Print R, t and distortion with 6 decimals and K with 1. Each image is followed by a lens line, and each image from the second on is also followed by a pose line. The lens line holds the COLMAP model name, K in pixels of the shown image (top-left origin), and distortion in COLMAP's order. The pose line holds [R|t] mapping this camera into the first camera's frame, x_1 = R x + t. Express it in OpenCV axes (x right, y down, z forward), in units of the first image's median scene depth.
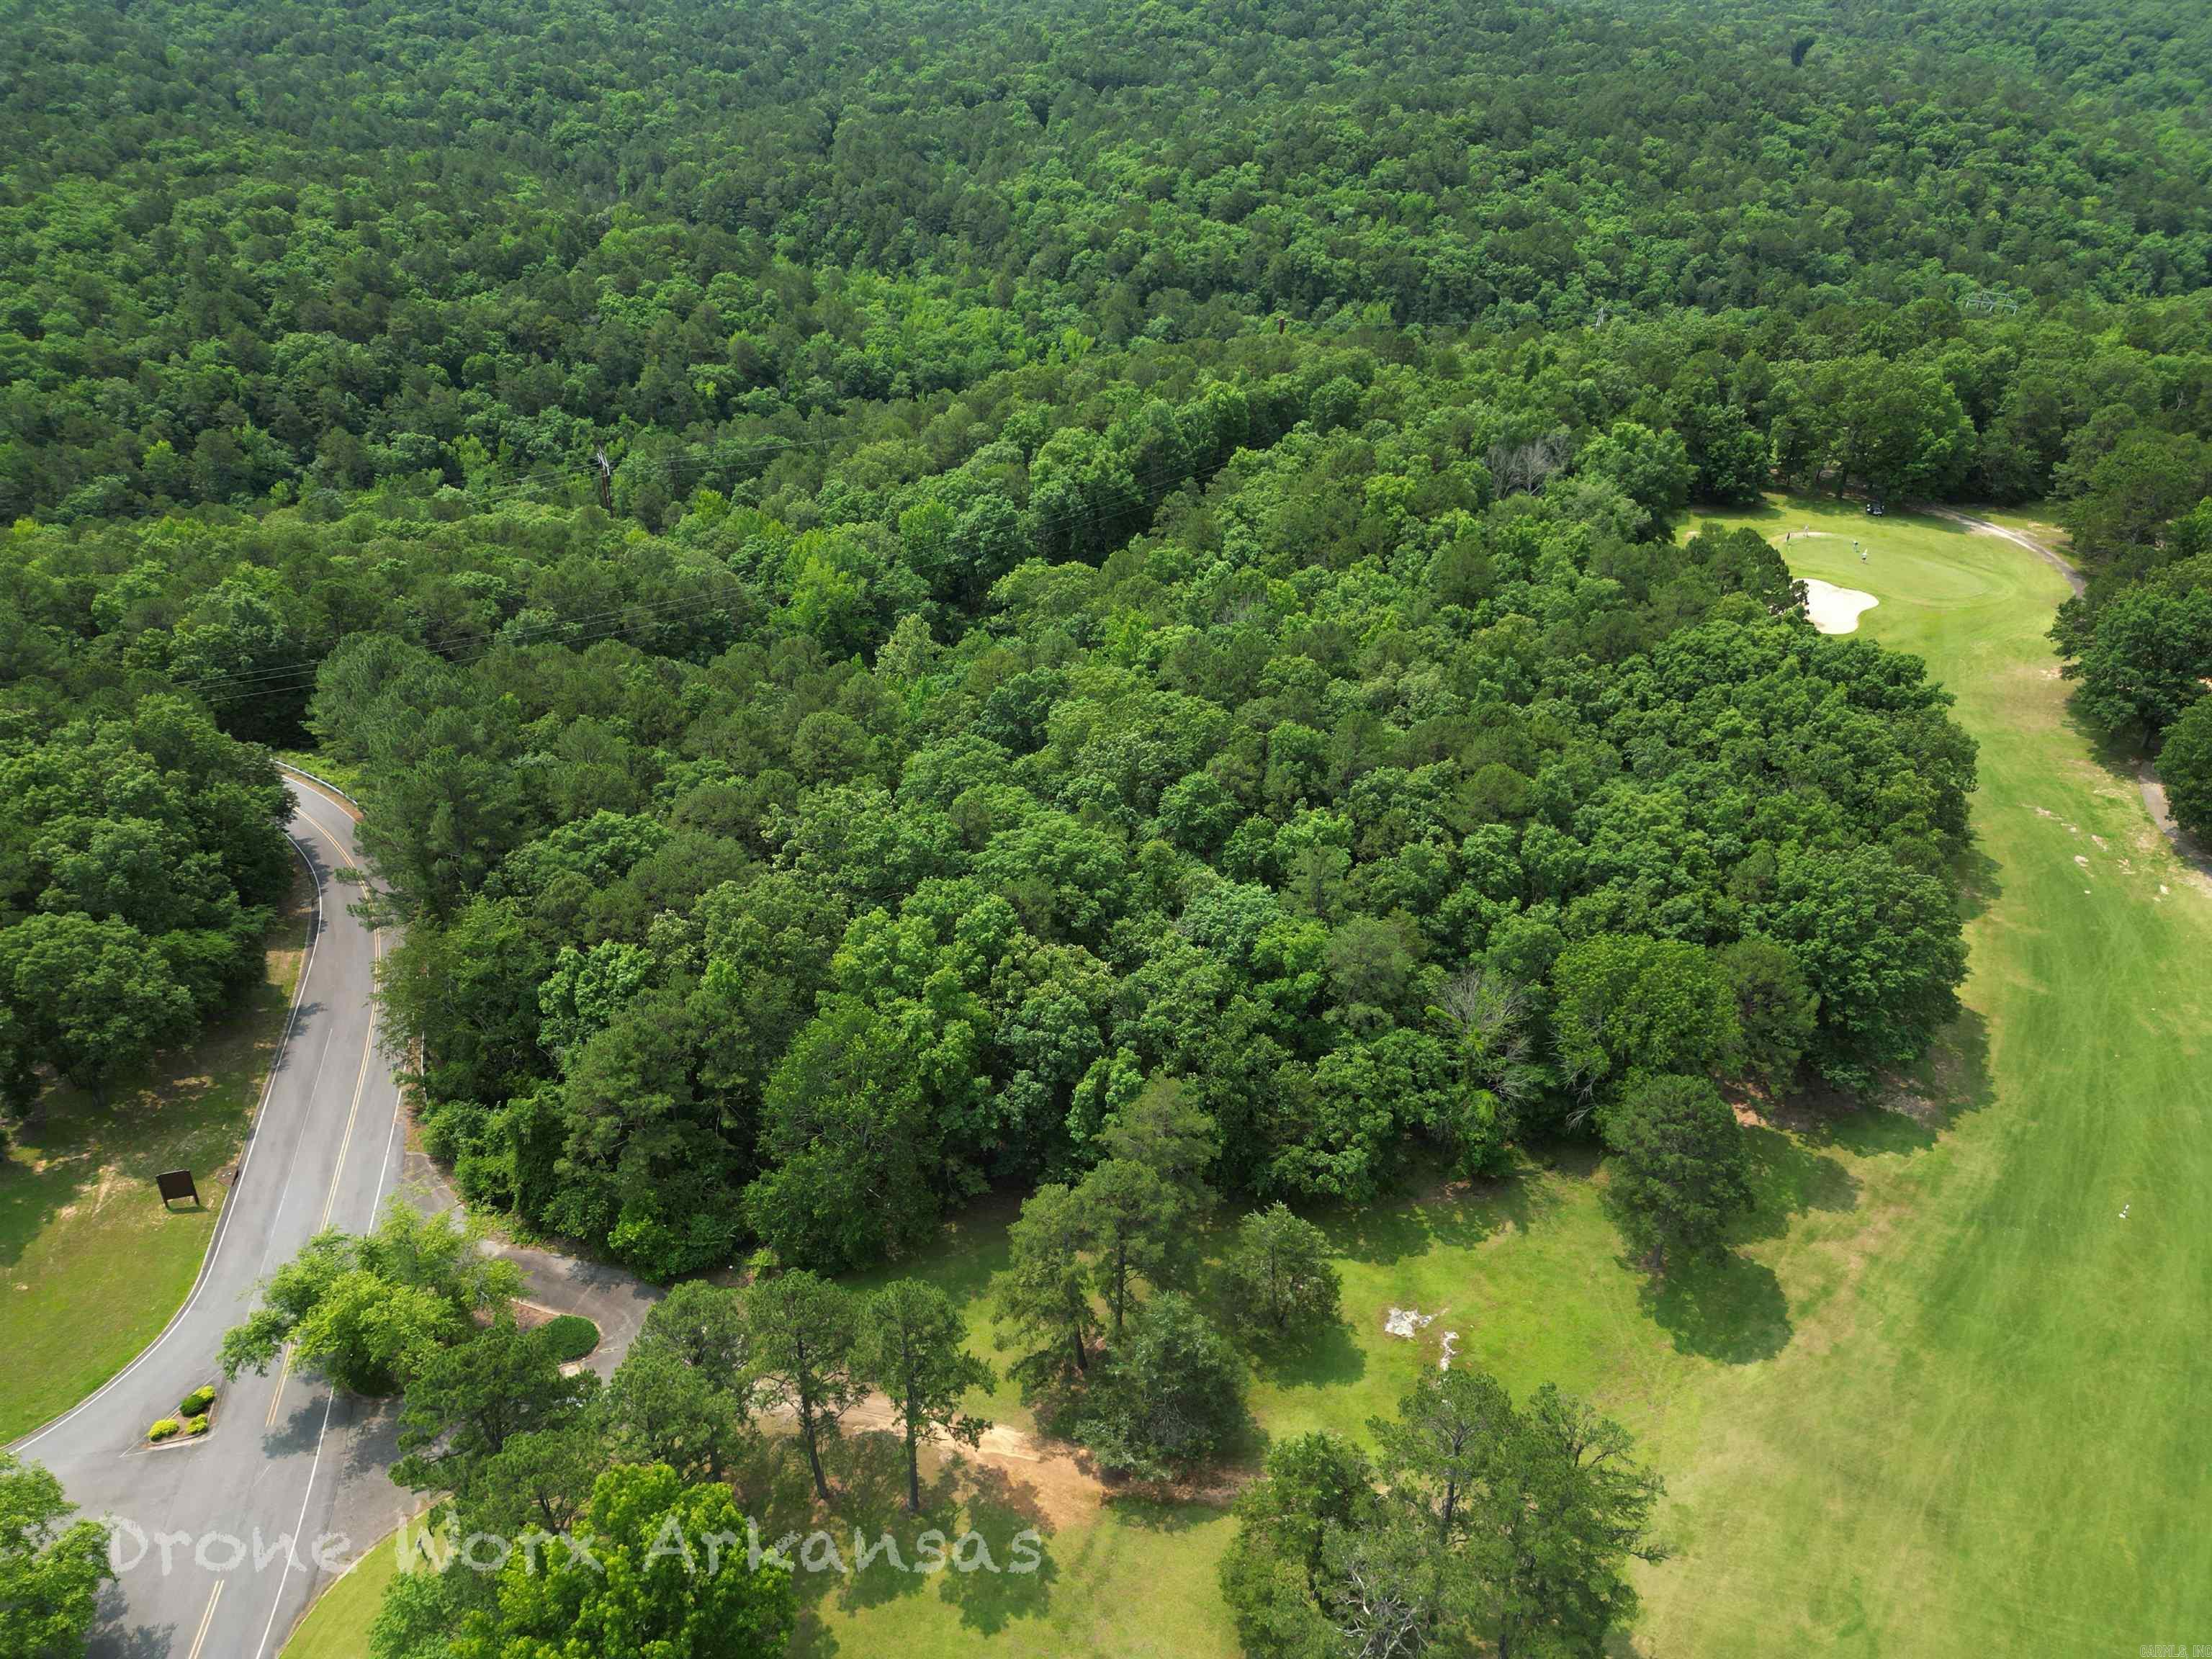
lens RADIAL K [[1532.5, 0, 1108.6], [0, 1532.5, 815.2], [0, 0, 1]] dist [0.046607, -0.025039]
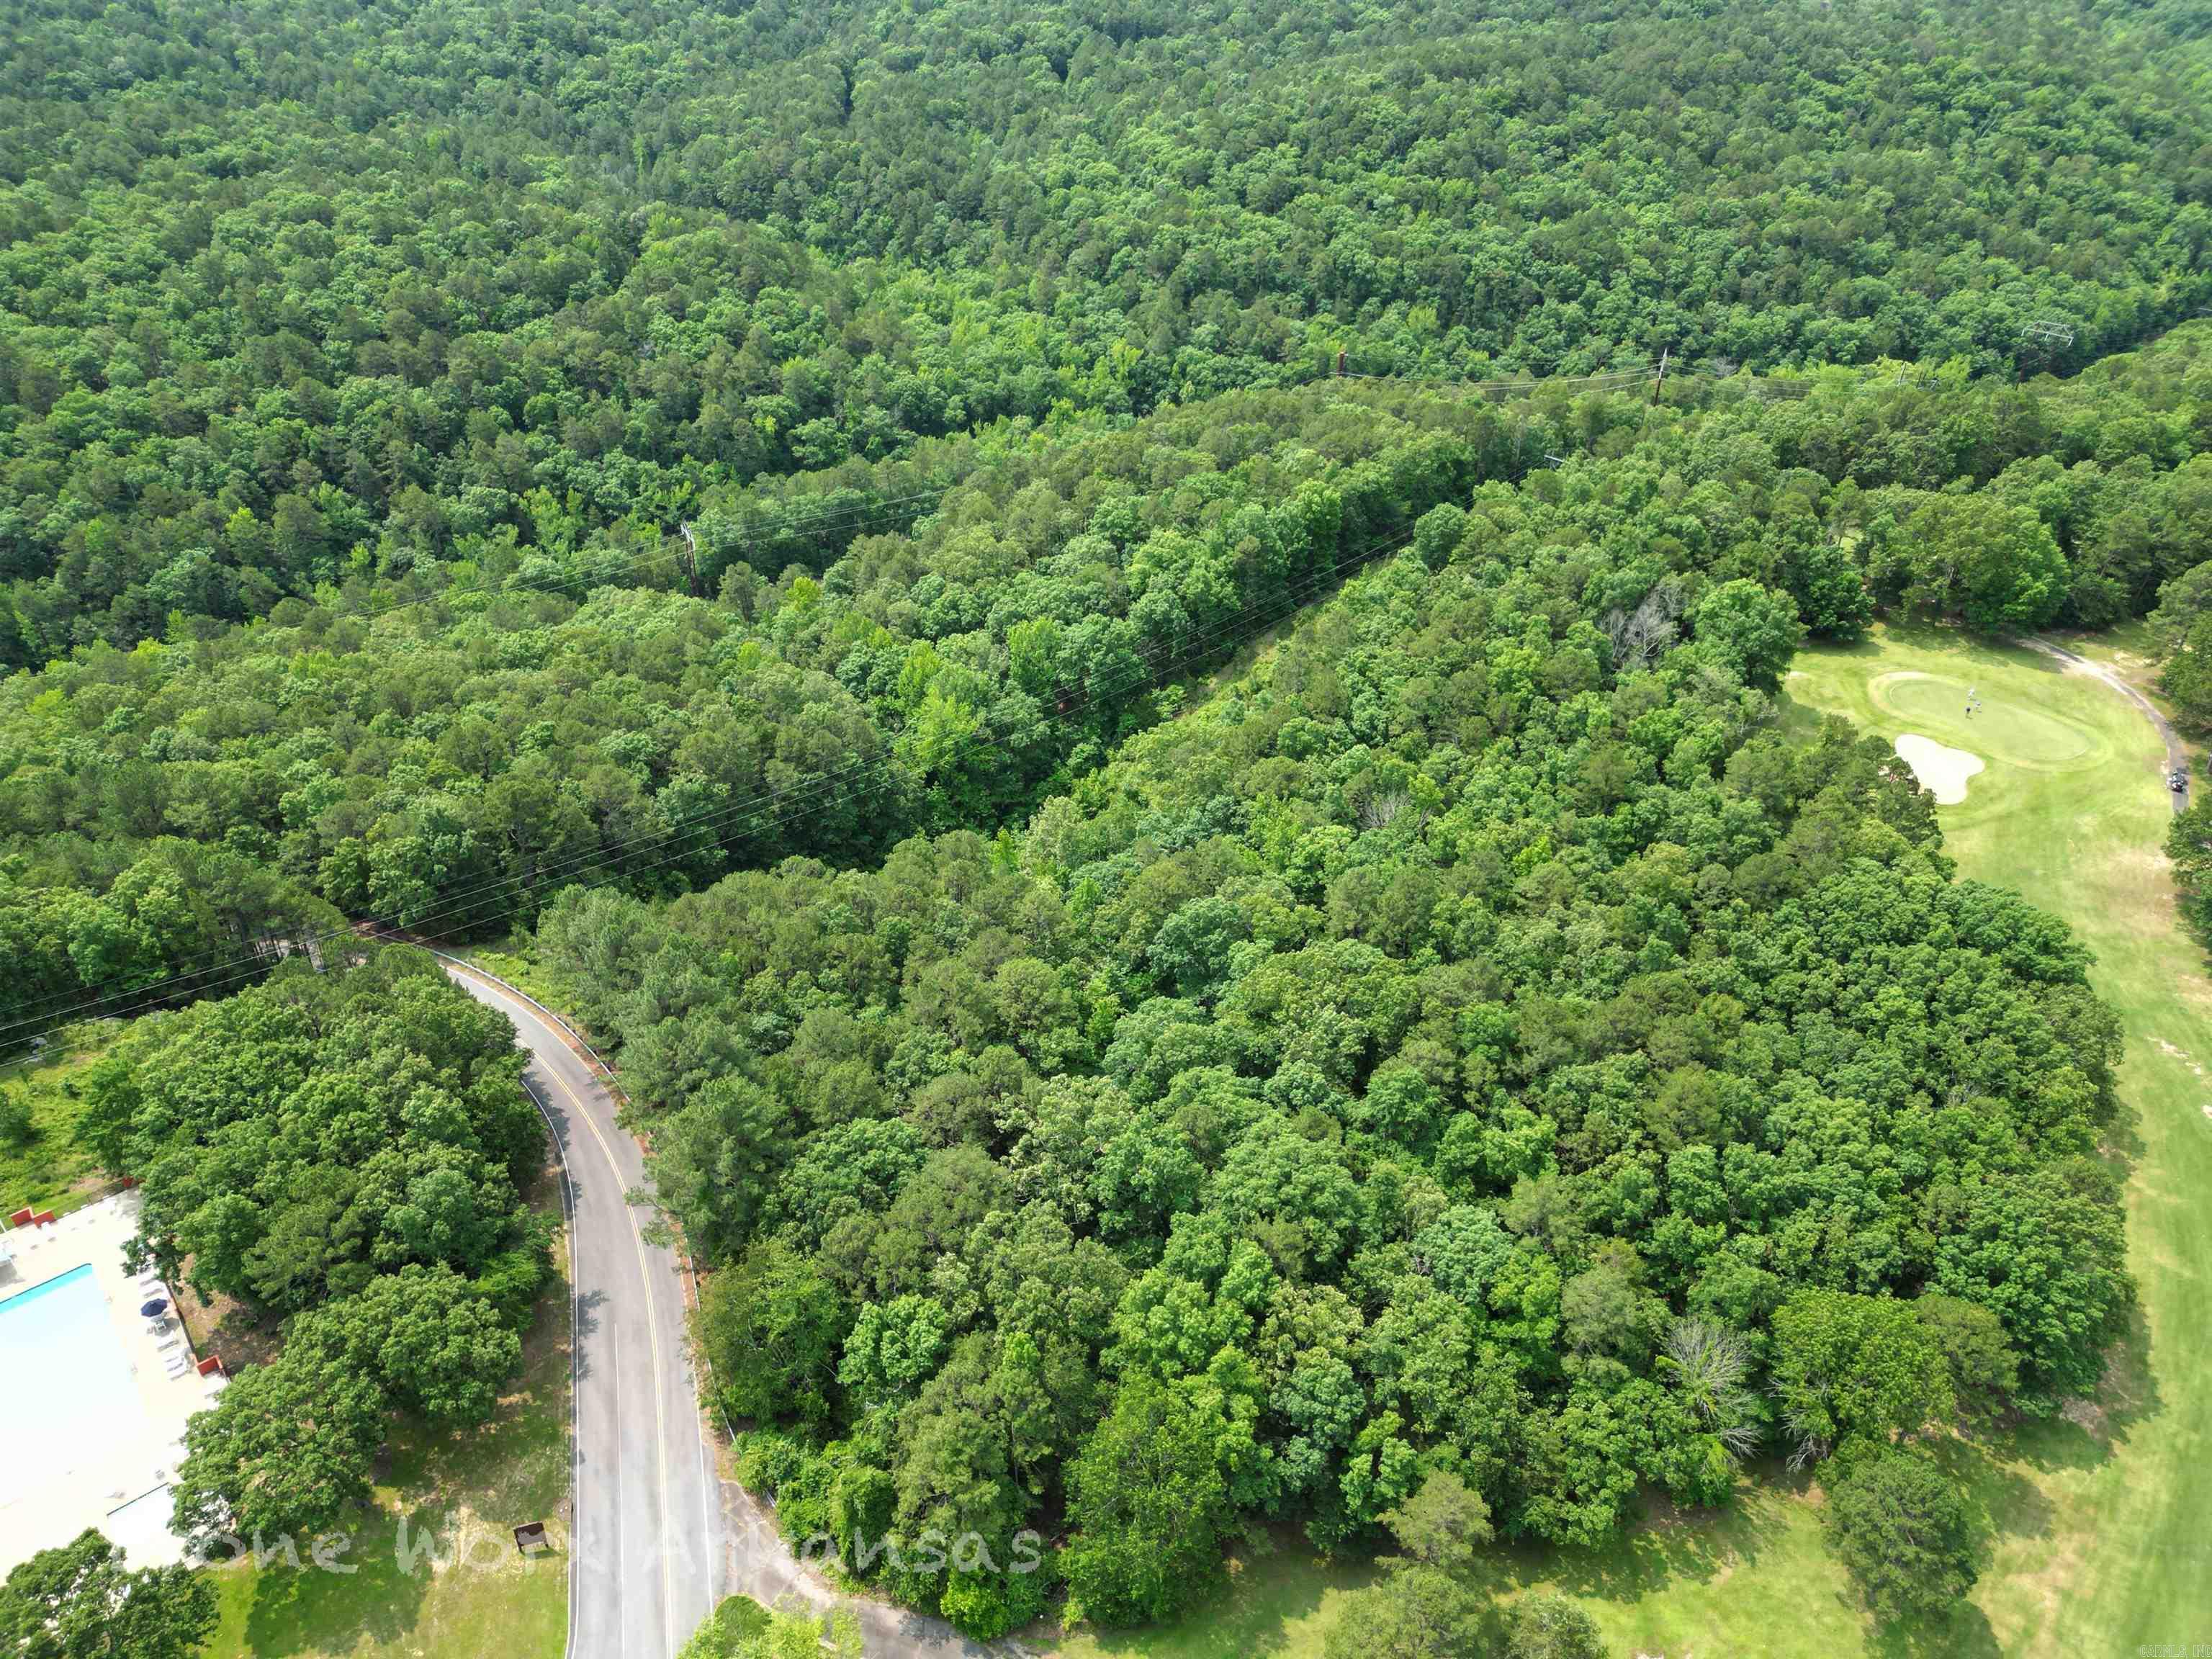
lens RADIAL K [[1532.5, 0, 1103.4], [0, 1532.5, 809.1], [0, 0, 1]] dist [0.046607, -0.025039]
pose [[0.999903, -0.011101, 0.008410, -0.092576], [0.010491, 0.997531, 0.069432, -0.165909], [-0.009160, -0.069338, 0.997551, -0.033712]]
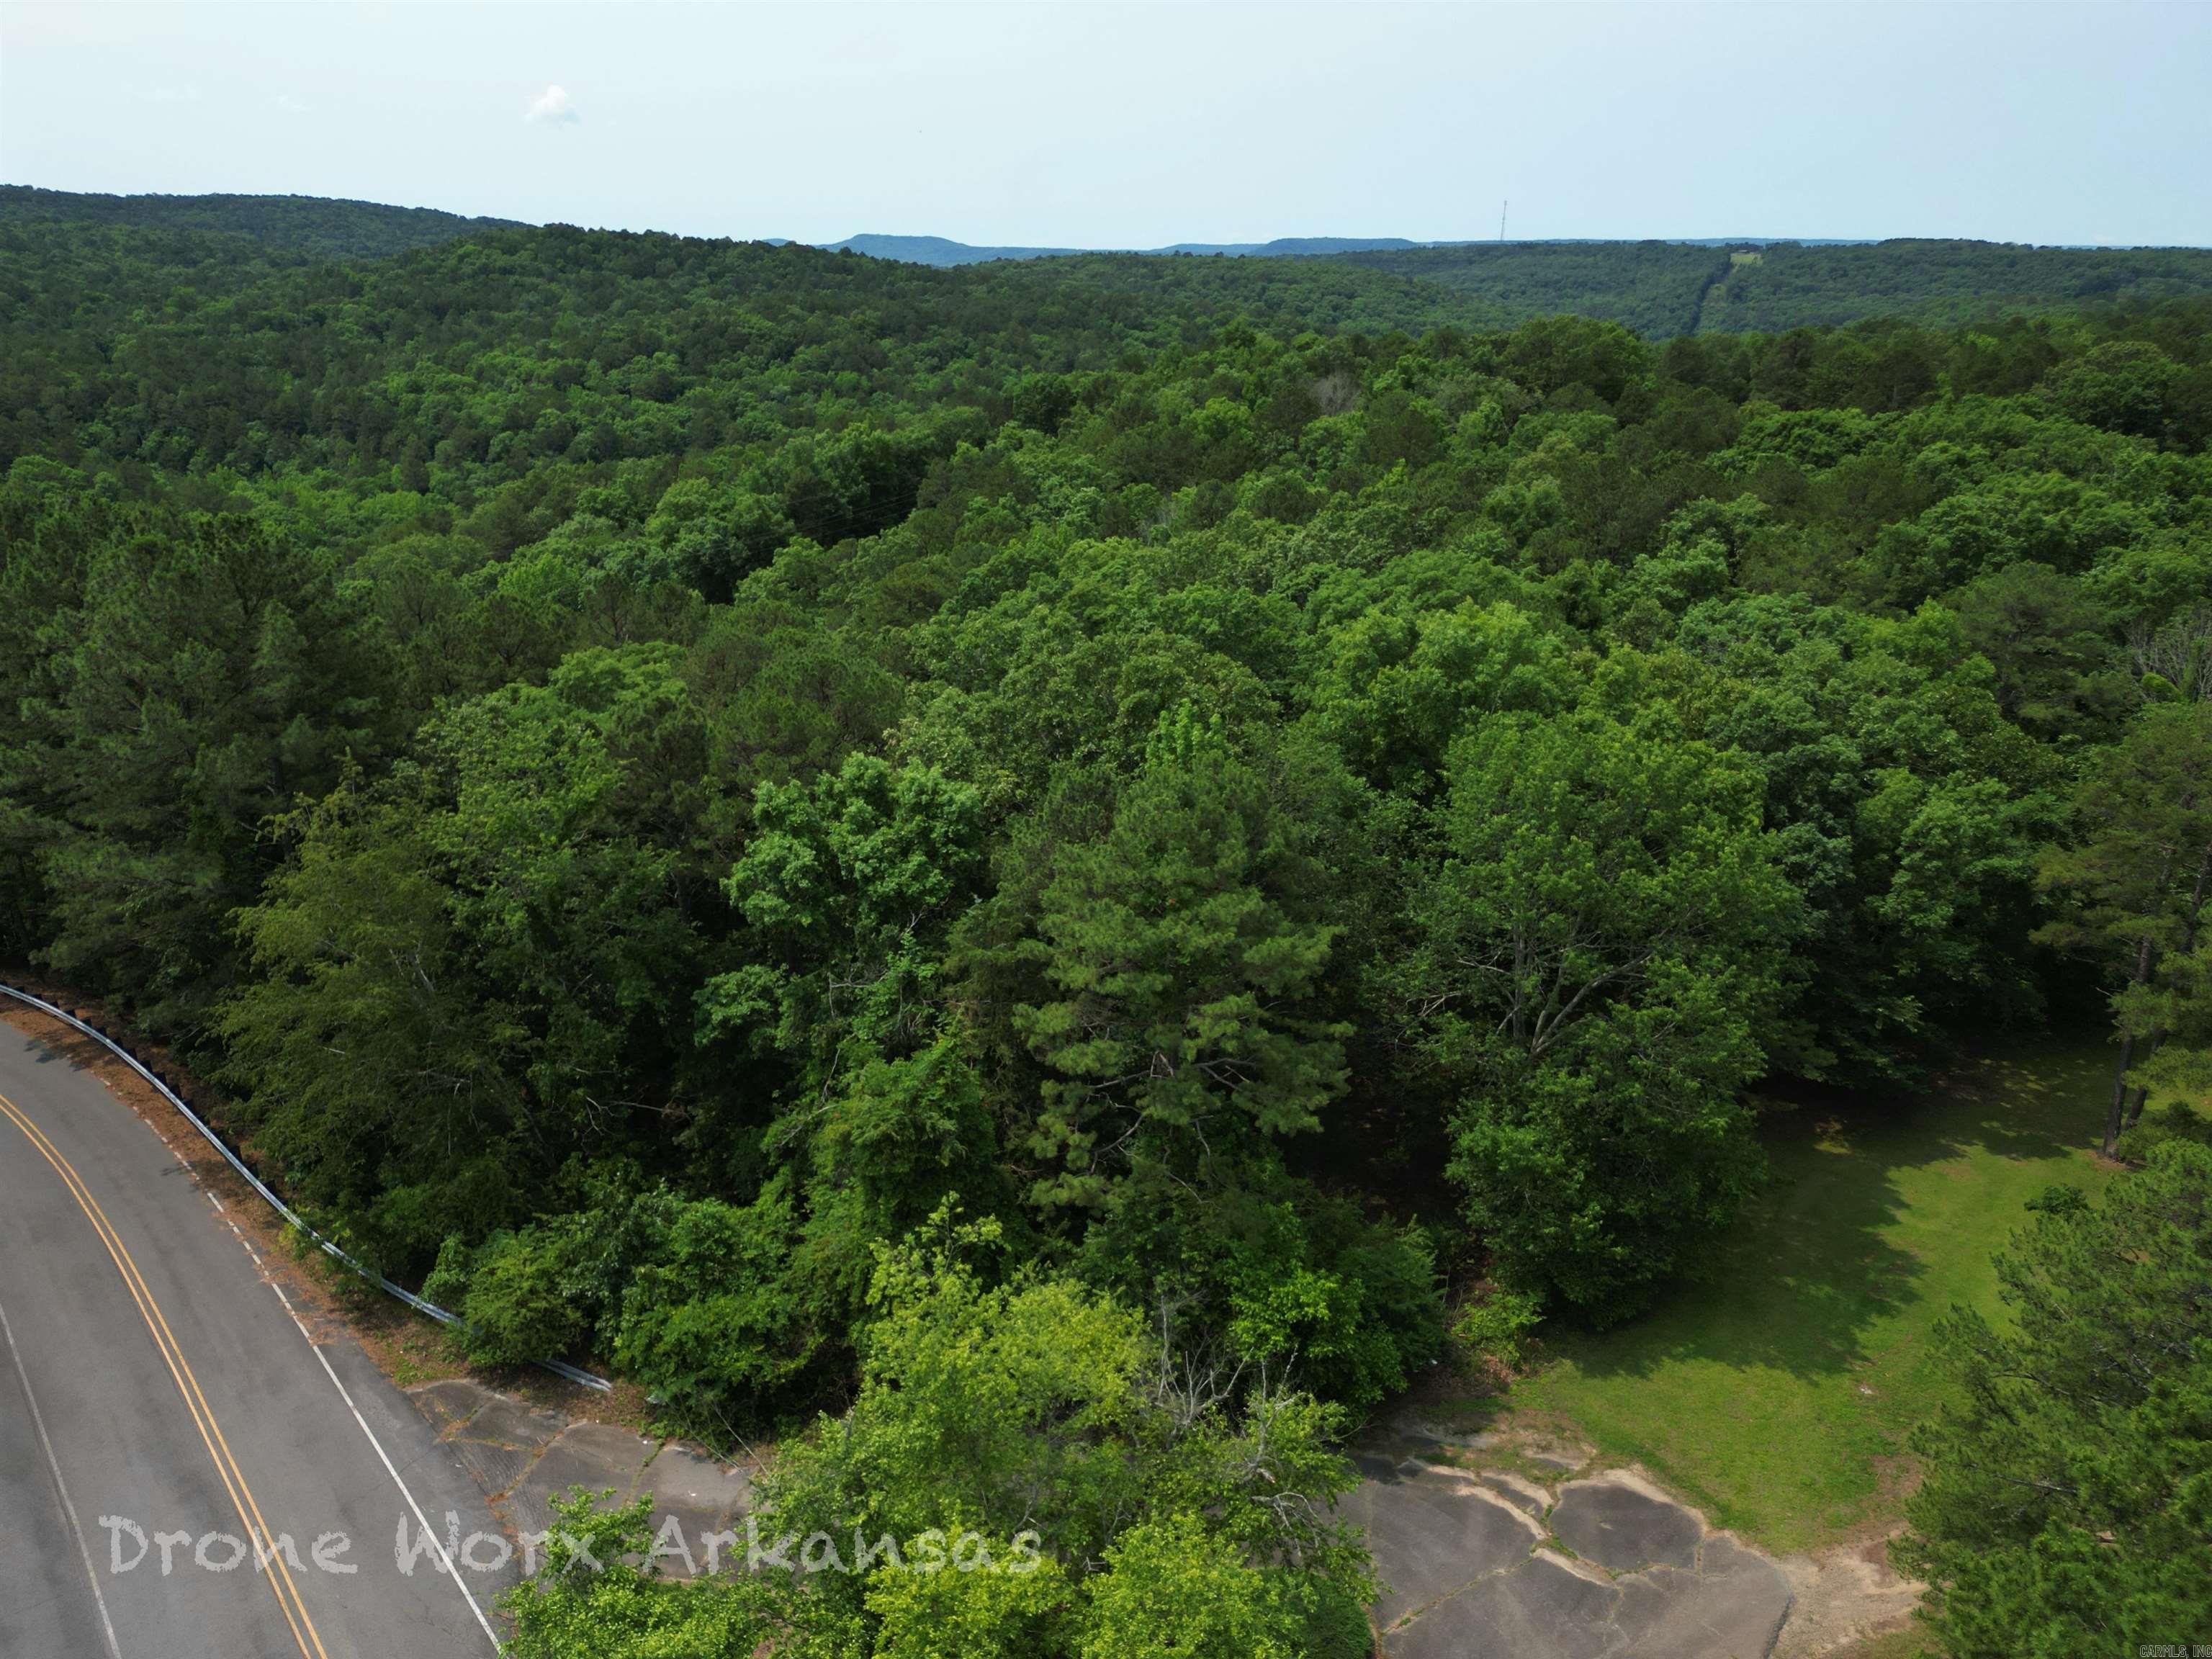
lens RADIAL K [[1532.5, 0, 1089.3], [0, 1532.5, 823.8], [0, 0, 1]] dist [0.046607, -0.025039]
pose [[0.905053, -0.144168, 0.400118, -0.216615], [0.213736, 0.967540, -0.134846, 0.085168], [-0.367689, 0.207562, 0.906489, 0.284613]]
